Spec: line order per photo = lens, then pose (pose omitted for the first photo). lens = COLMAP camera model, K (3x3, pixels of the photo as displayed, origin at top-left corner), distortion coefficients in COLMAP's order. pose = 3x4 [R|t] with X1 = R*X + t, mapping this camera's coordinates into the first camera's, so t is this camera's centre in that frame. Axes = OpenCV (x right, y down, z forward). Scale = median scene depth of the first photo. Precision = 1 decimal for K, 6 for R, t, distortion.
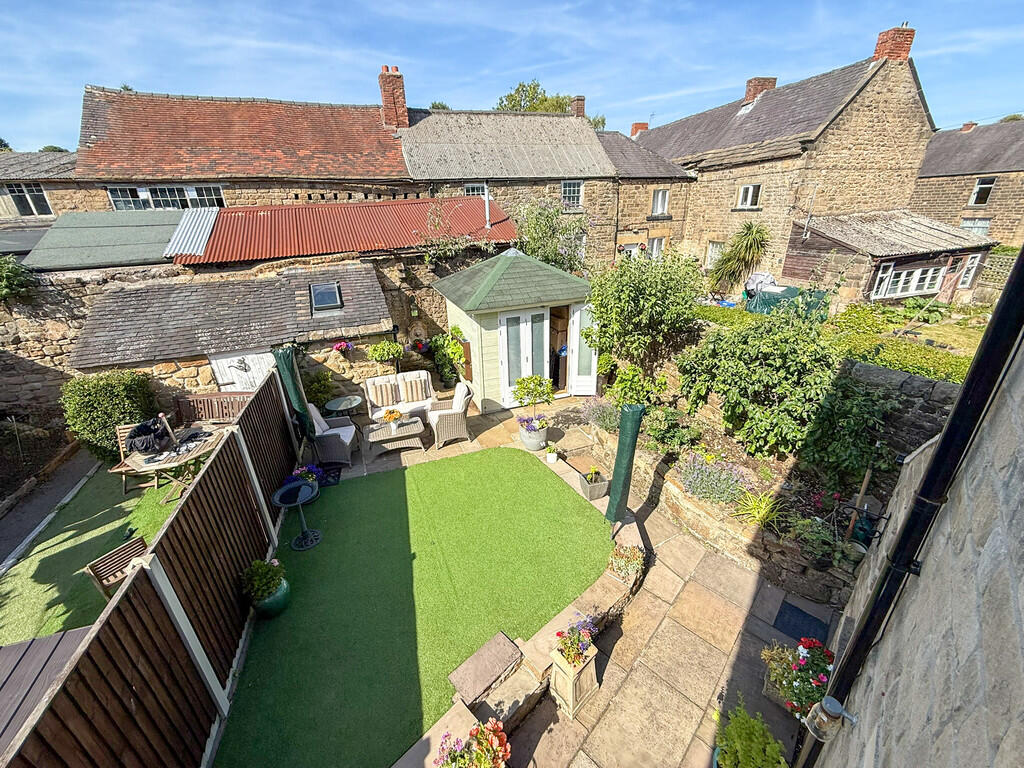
lens RADIAL K [[409.8, 0, 511.0], [0, 409.8, 386.7], [0, 0, 1]] dist [-0.002080, -0.000168]
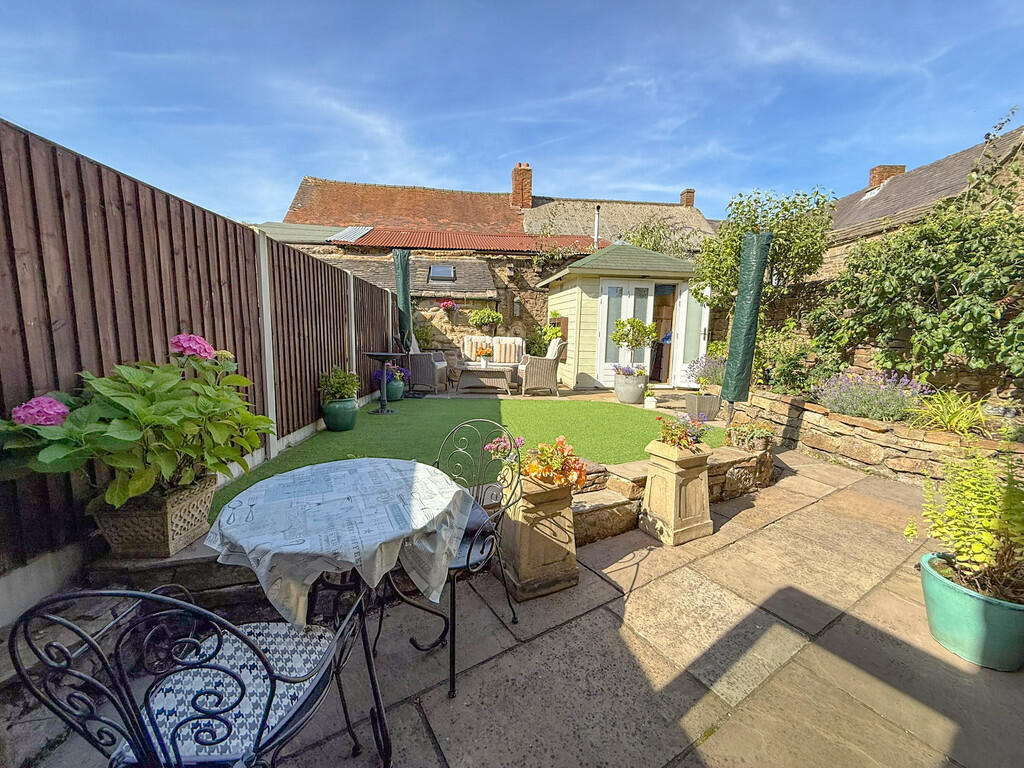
lens RADIAL K [[409.8, 0, 509.7], [0, 409.8, 382.3], [0, 0, 1]] dist [-0.002080, -0.000168]
pose [[0.968594, 0.080113, -0.235390, 0.008086], [-0.141164, 0.956493, -0.255332, 0.310557], [0.204693, 0.280541, 0.937762, 0.079955]]
